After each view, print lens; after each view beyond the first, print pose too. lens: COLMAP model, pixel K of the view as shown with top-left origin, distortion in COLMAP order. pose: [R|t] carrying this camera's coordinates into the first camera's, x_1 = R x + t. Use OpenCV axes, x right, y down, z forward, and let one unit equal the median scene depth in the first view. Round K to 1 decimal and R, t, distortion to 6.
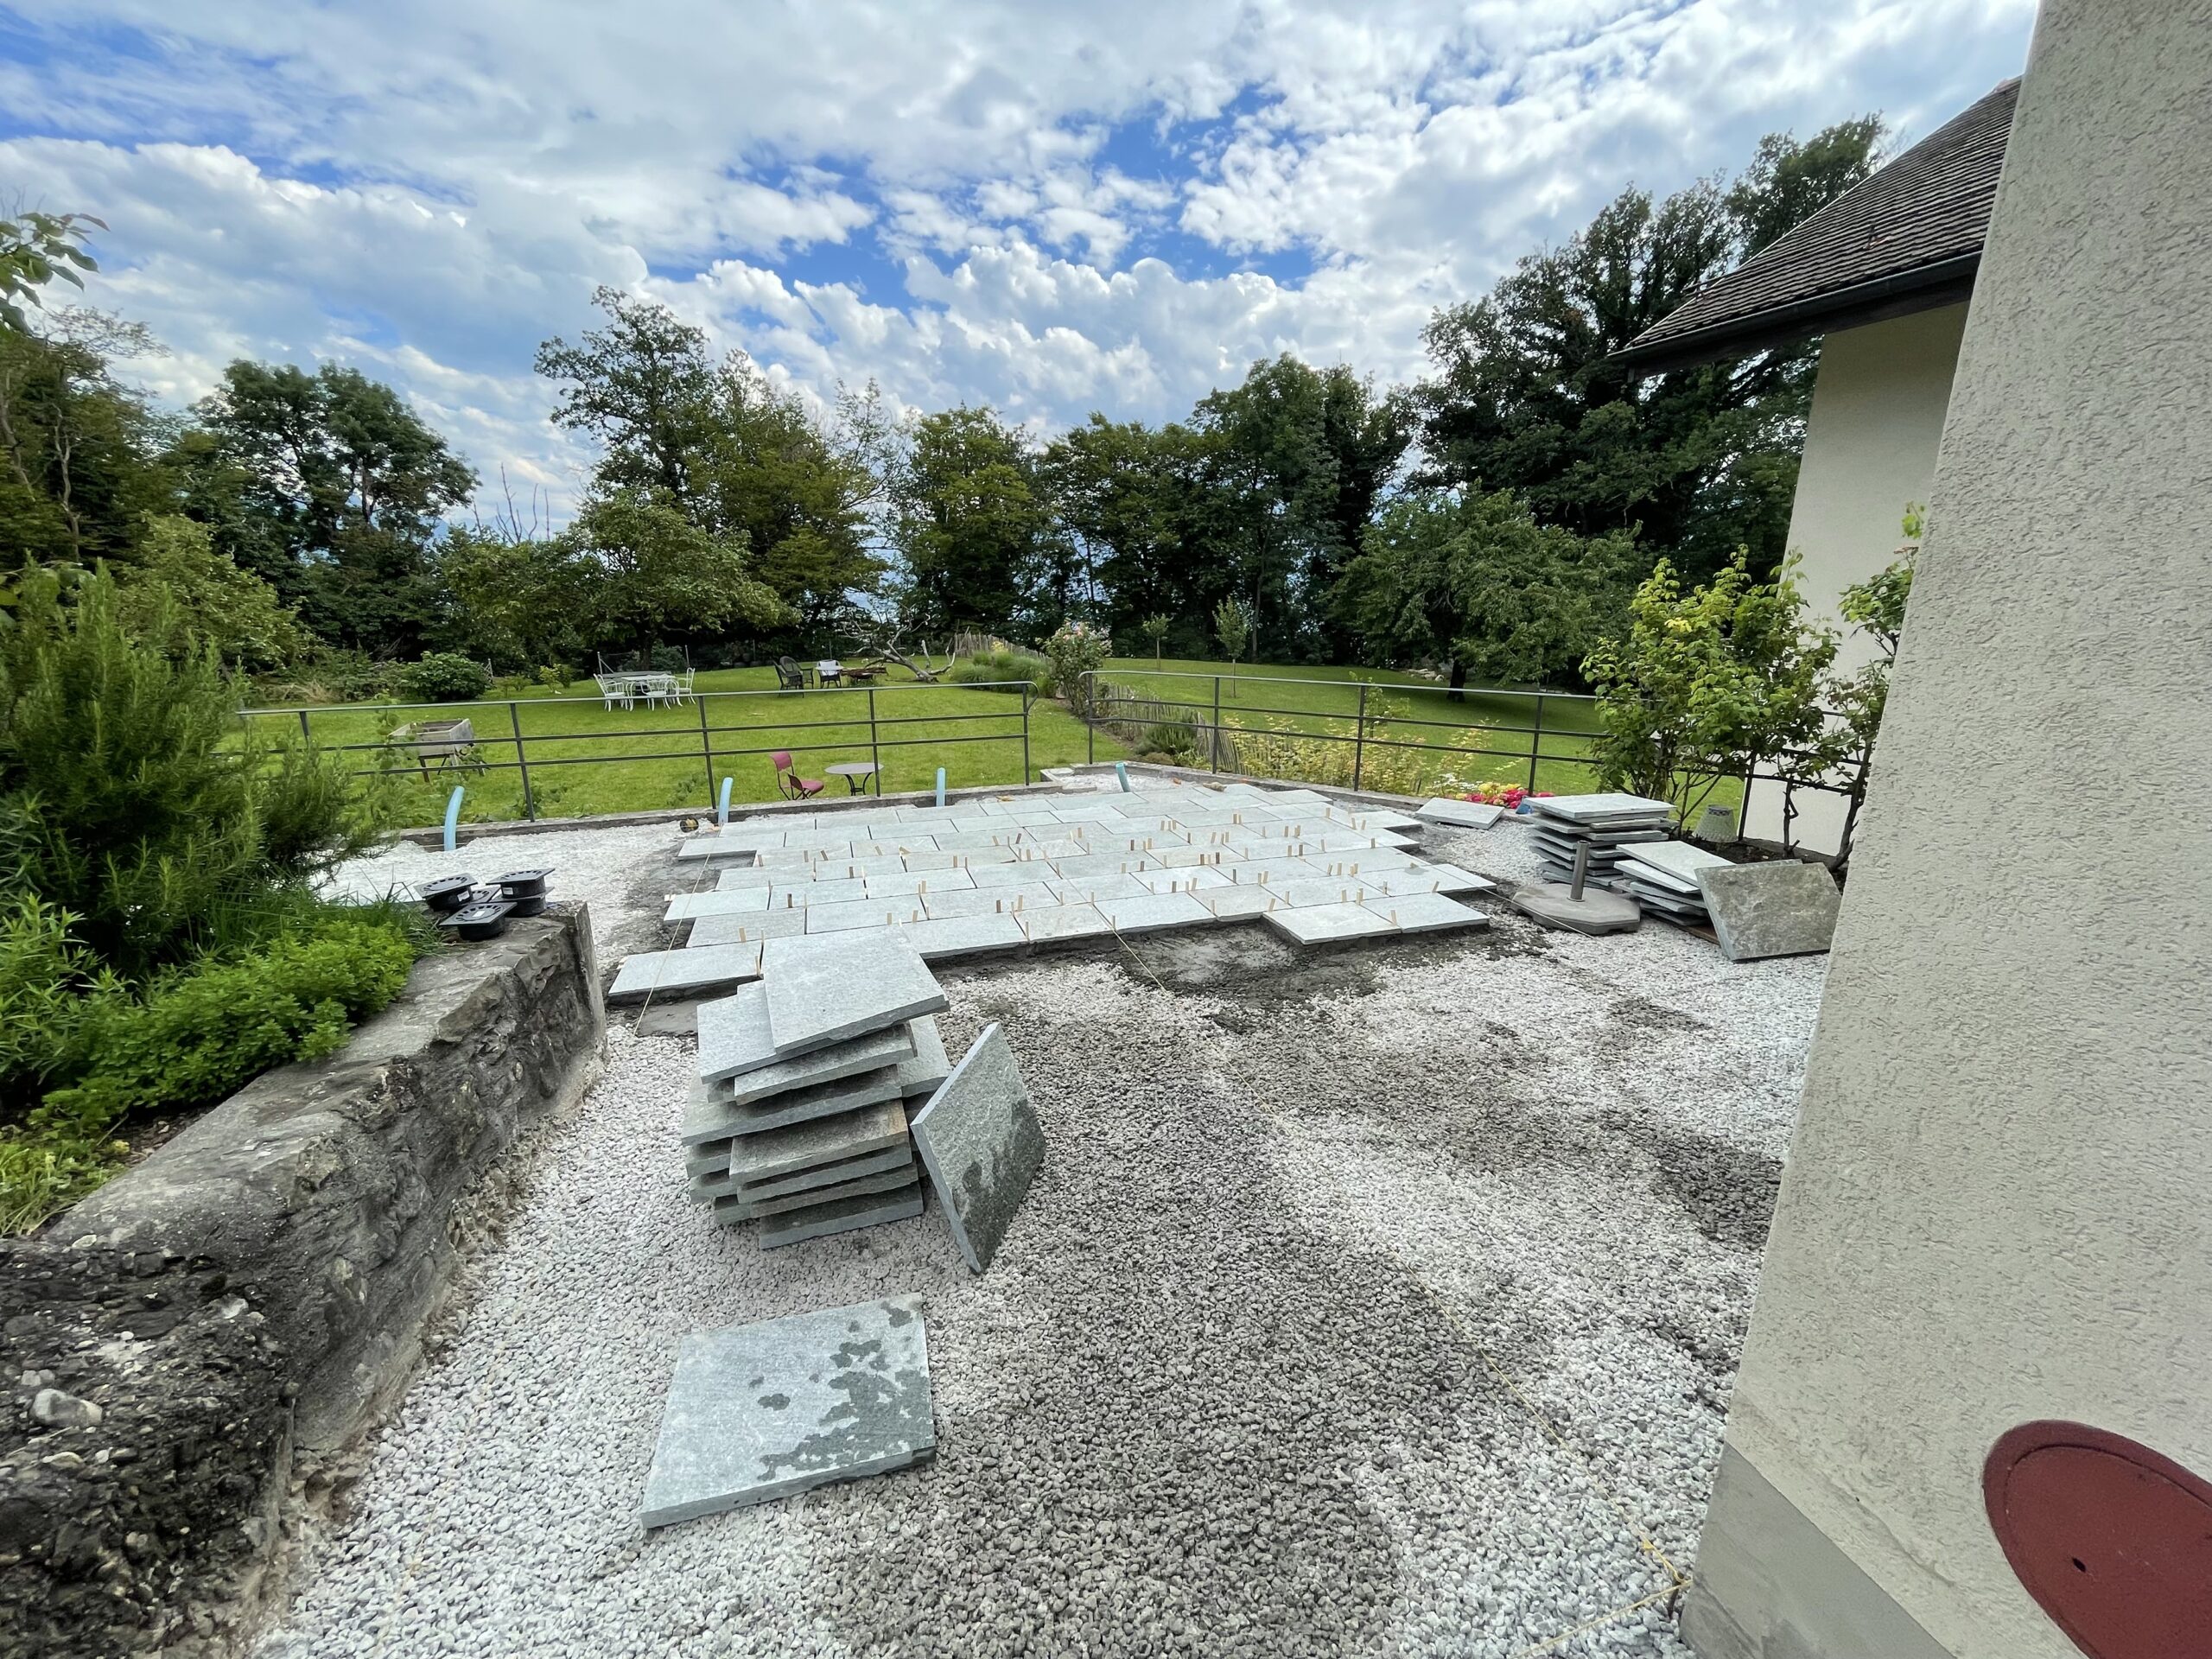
lens RADIAL K [[894.3, 0, 1104.5], [0, 894.3, 826.6], [0, 0, 1]] dist [-0.006266, 0.000486]
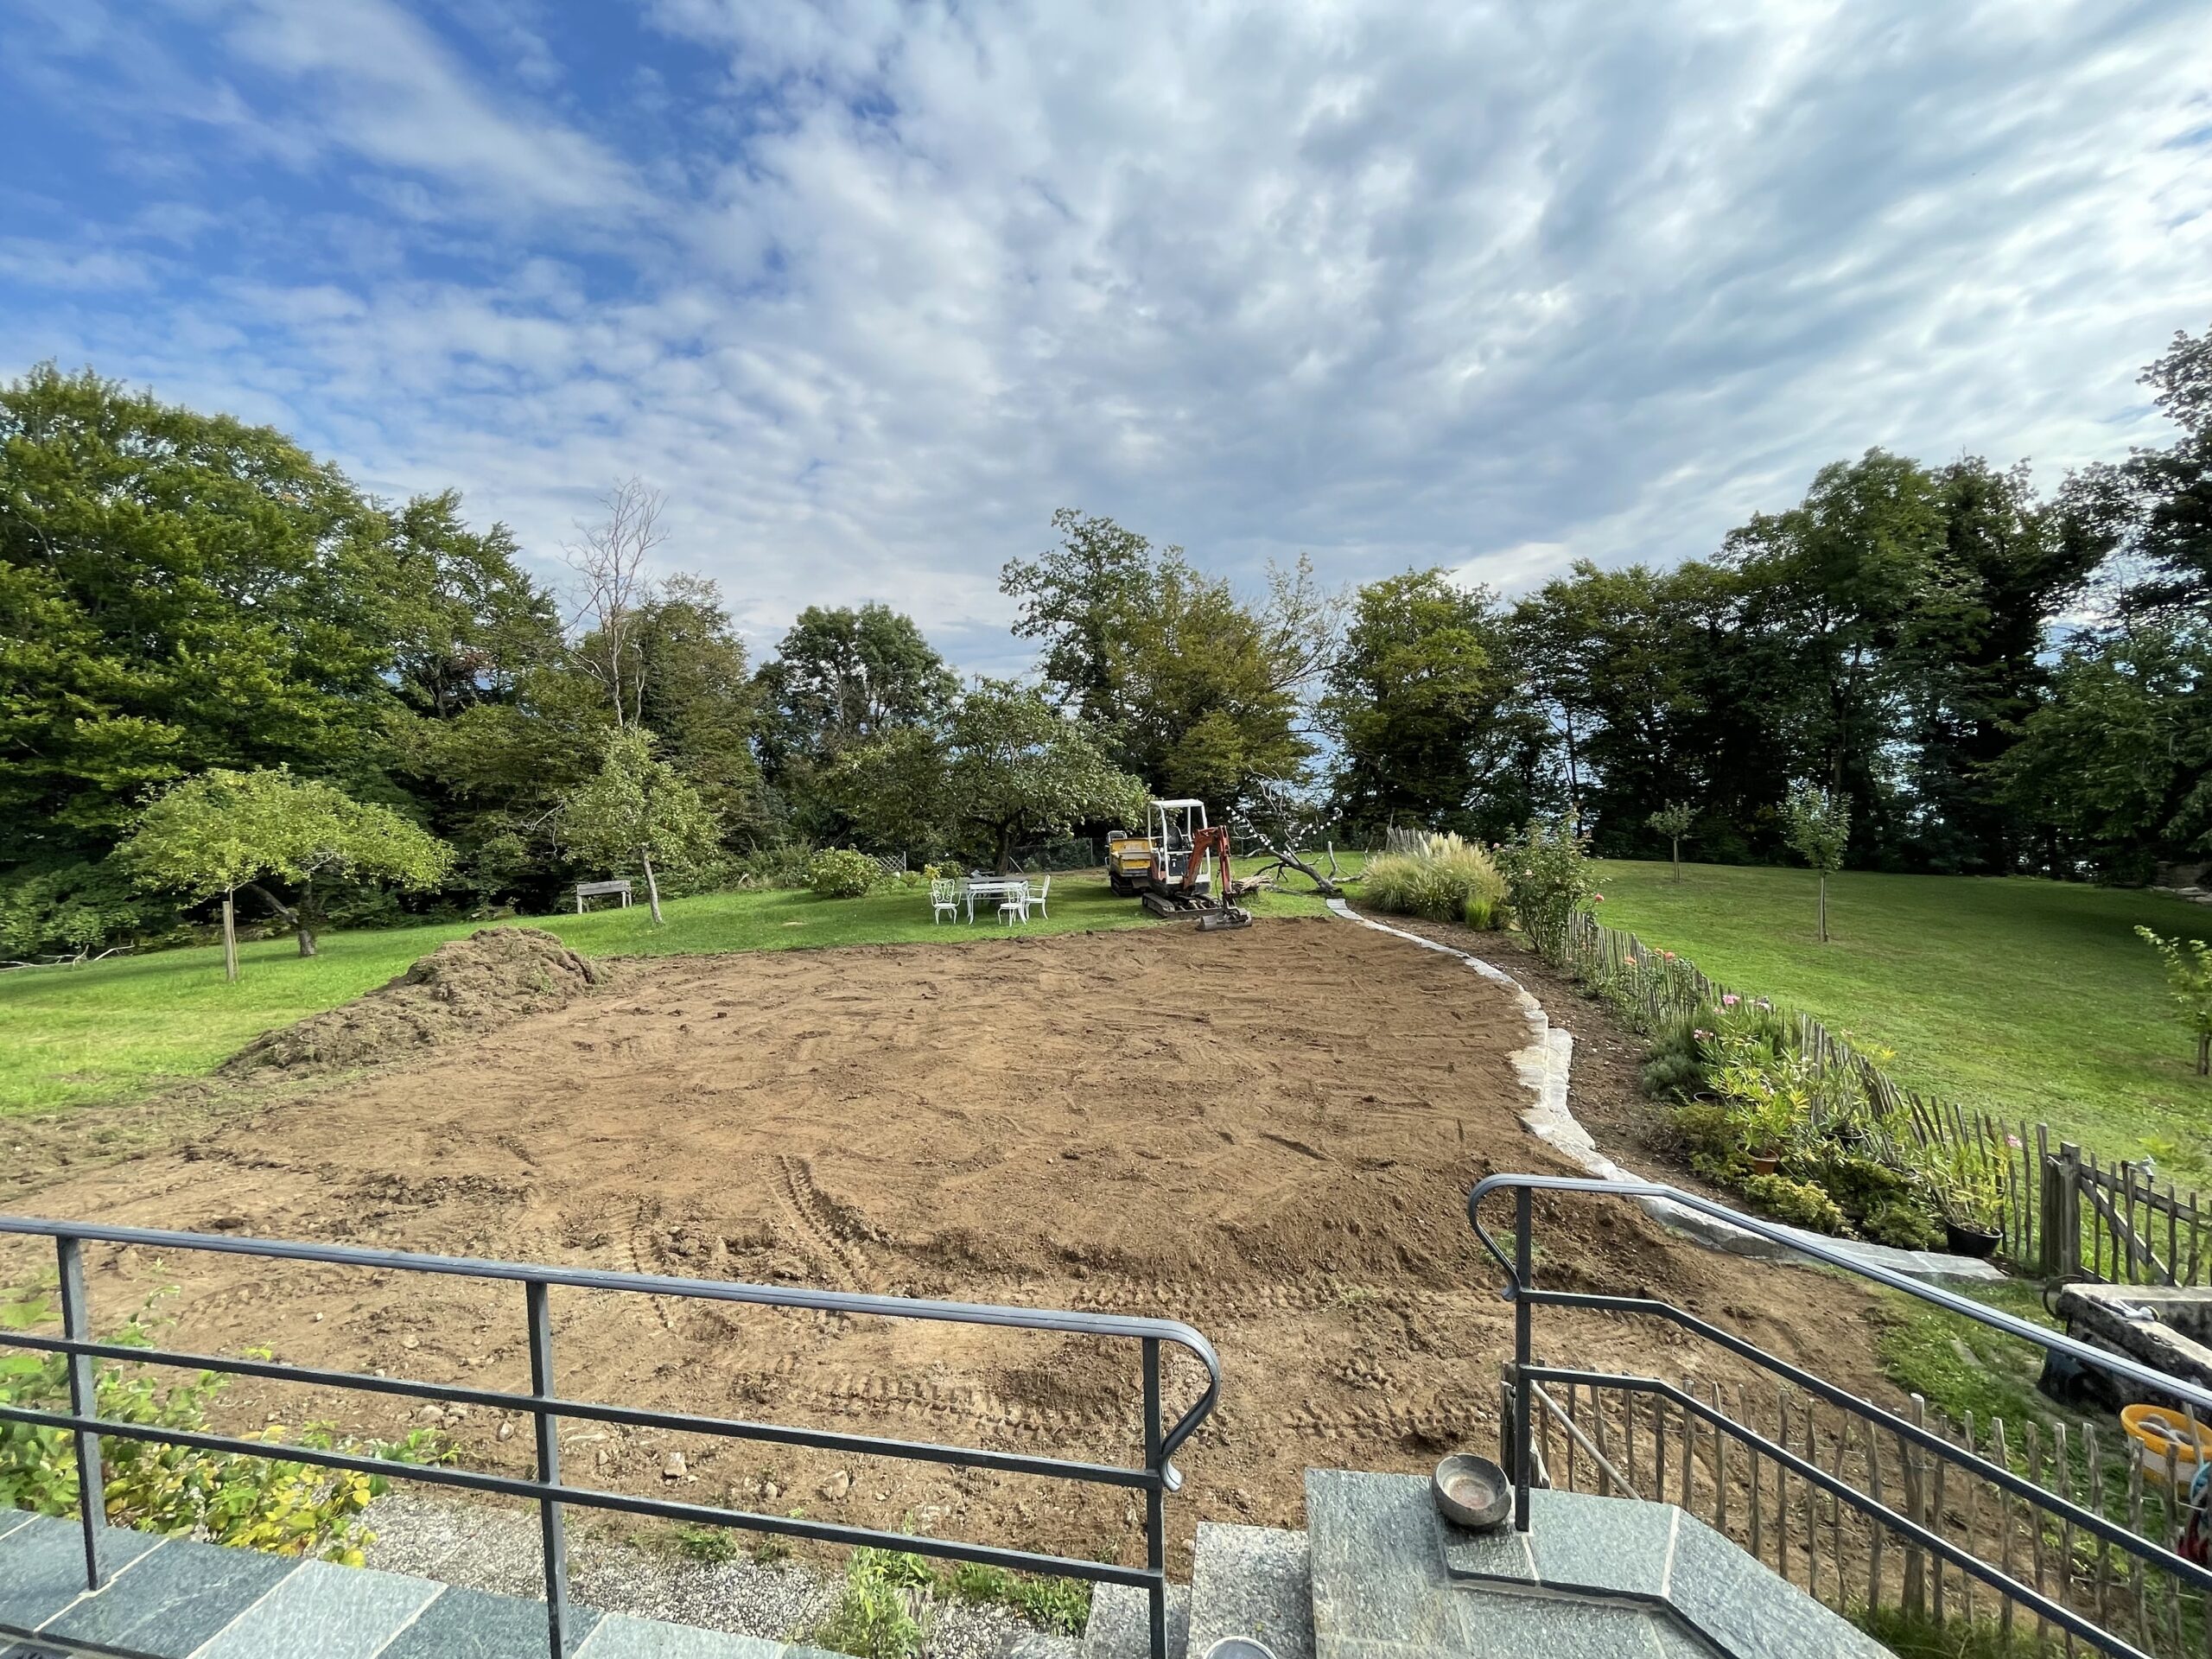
lens RADIAL K [[894.3, 0, 1105.6], [0, 894.3, 826.7], [0, 0, 1]] dist [-0.006266, 0.000486]
pose [[0.879033, 0.008363, -0.476687, -0.000382], [-0.101077, 0.980387, -0.169191, -0.047991], [0.465922, 0.196906, 0.862638, 0.159125]]
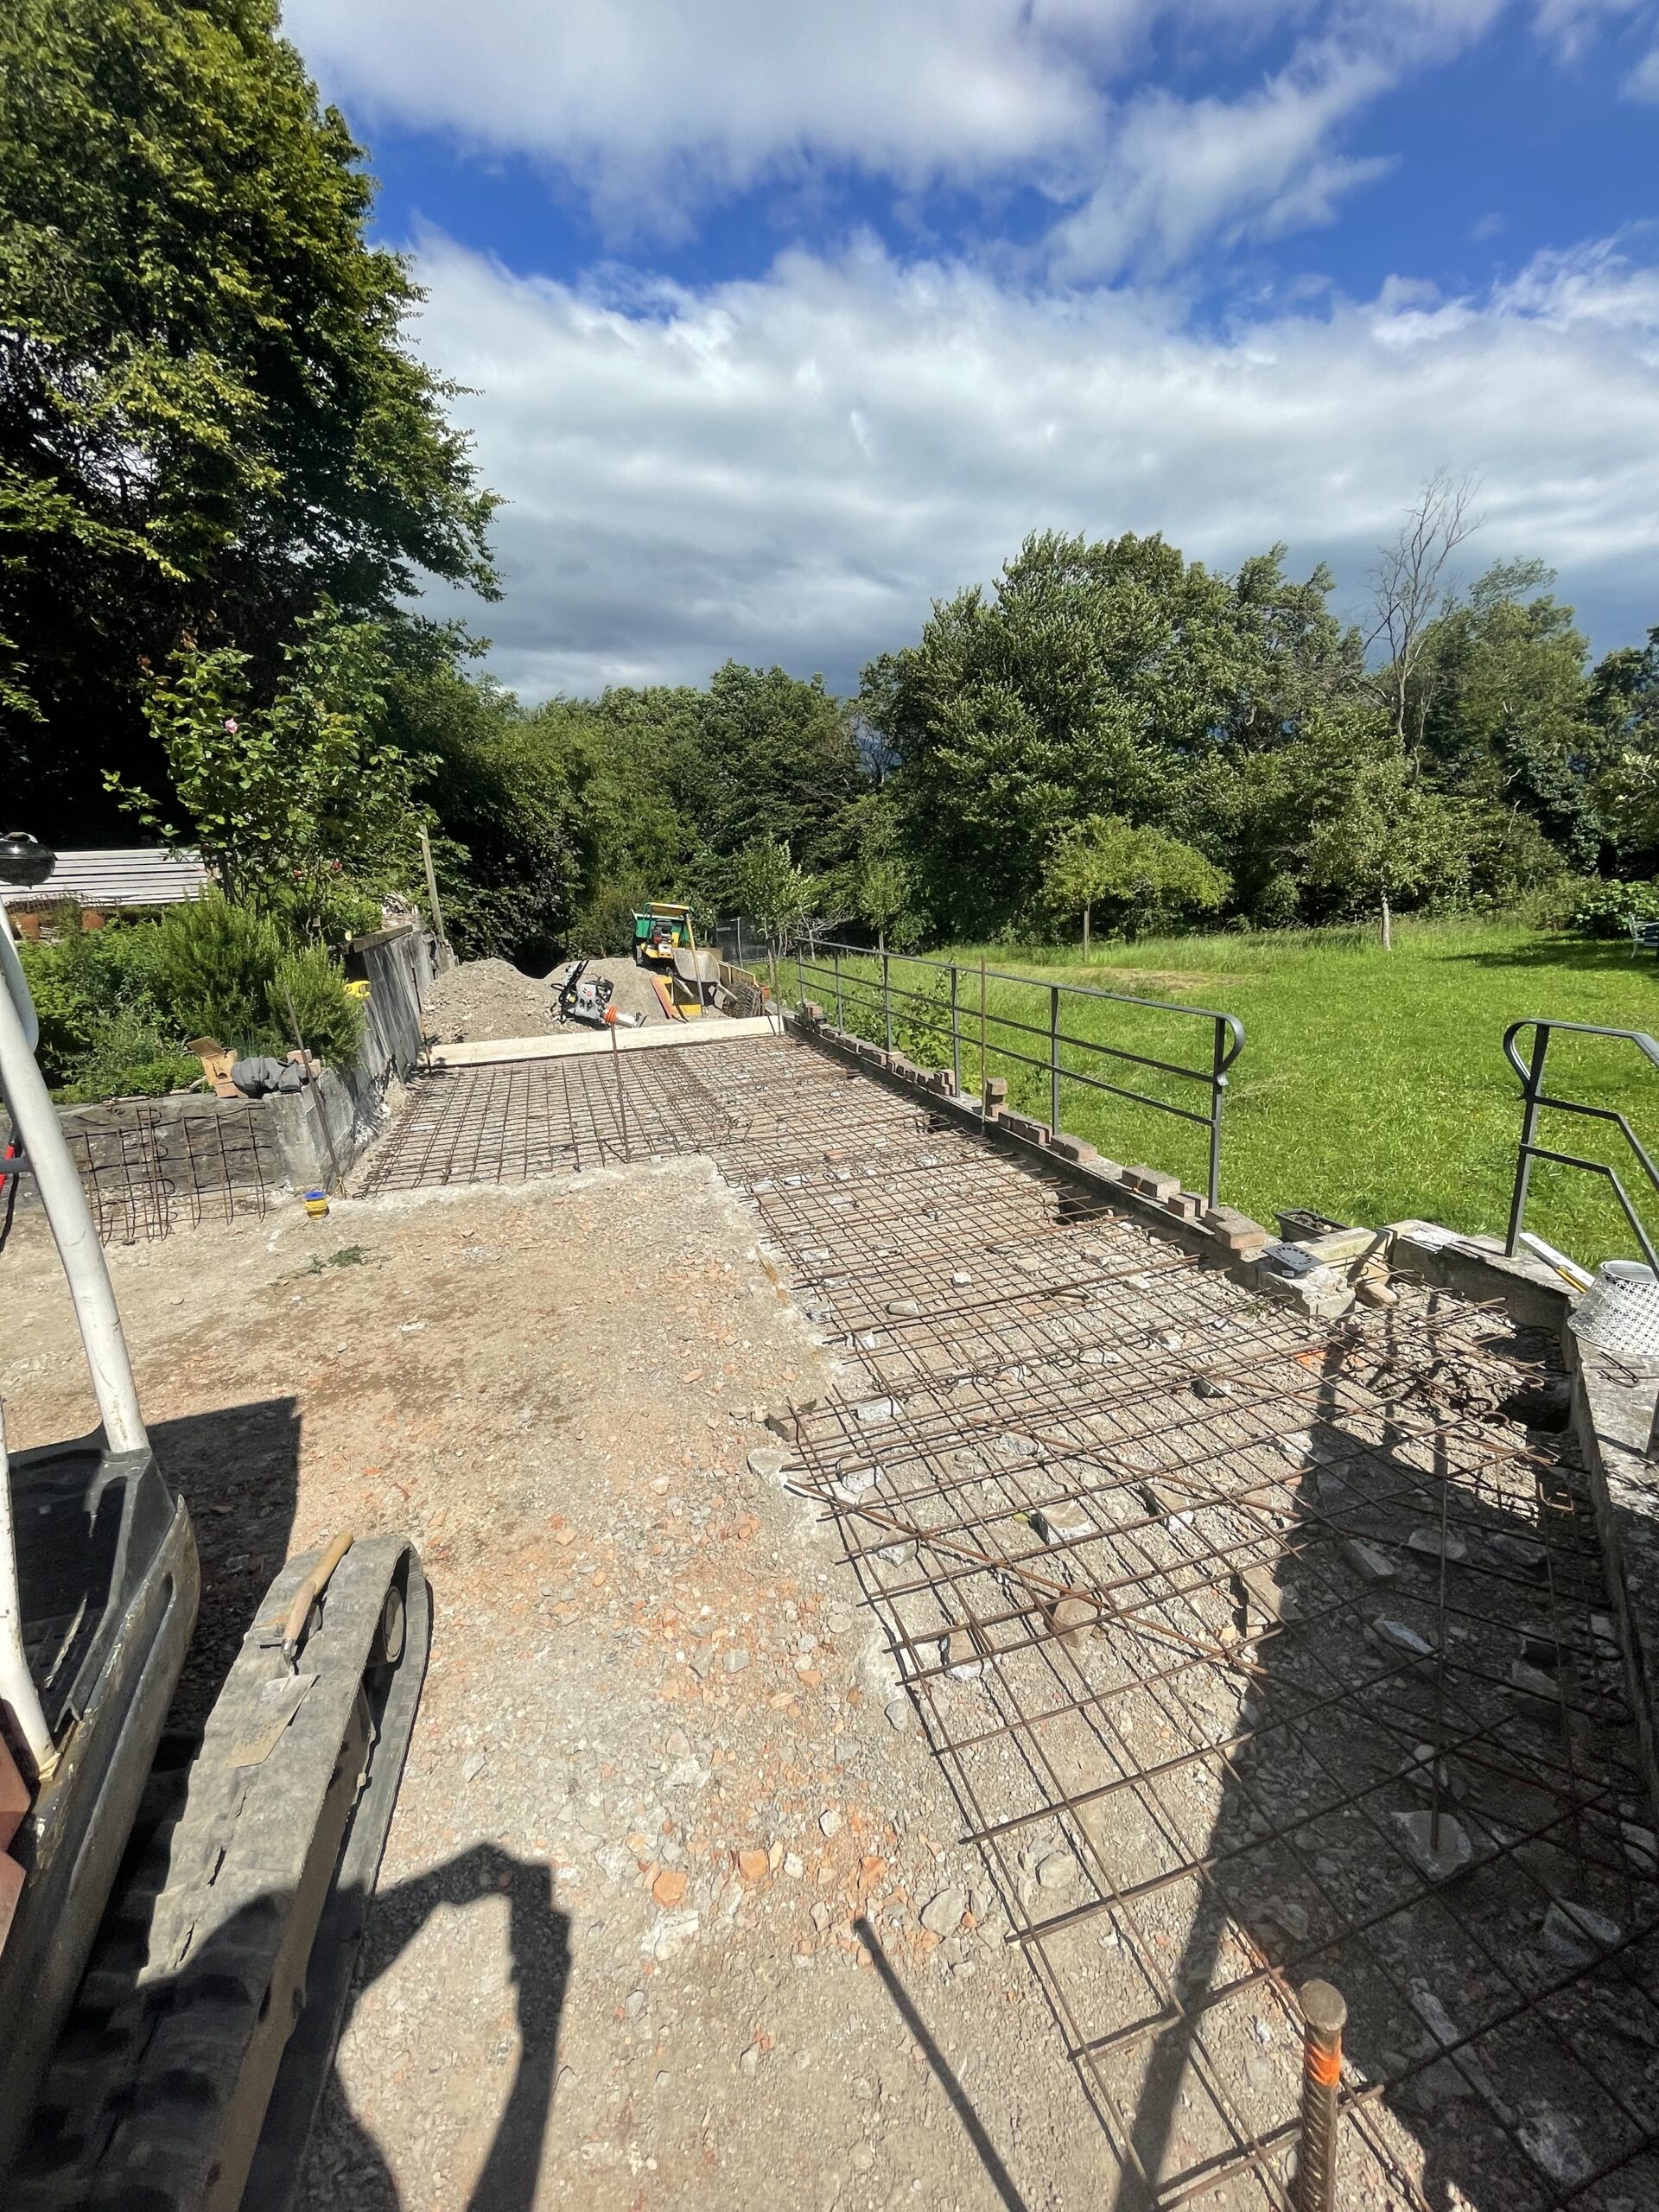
lens RADIAL K [[894.3, 0, 840.3], [0, 894.3, 1092.9], [0, 0, 1]] dist [-0.006266, 0.000486]
pose [[0.001035, 0.247286, -0.968942, 0.075432], [-0.191876, 0.950988, 0.242499, -0.039436], [0.981419, 0.185665, 0.048433, 0.158276]]
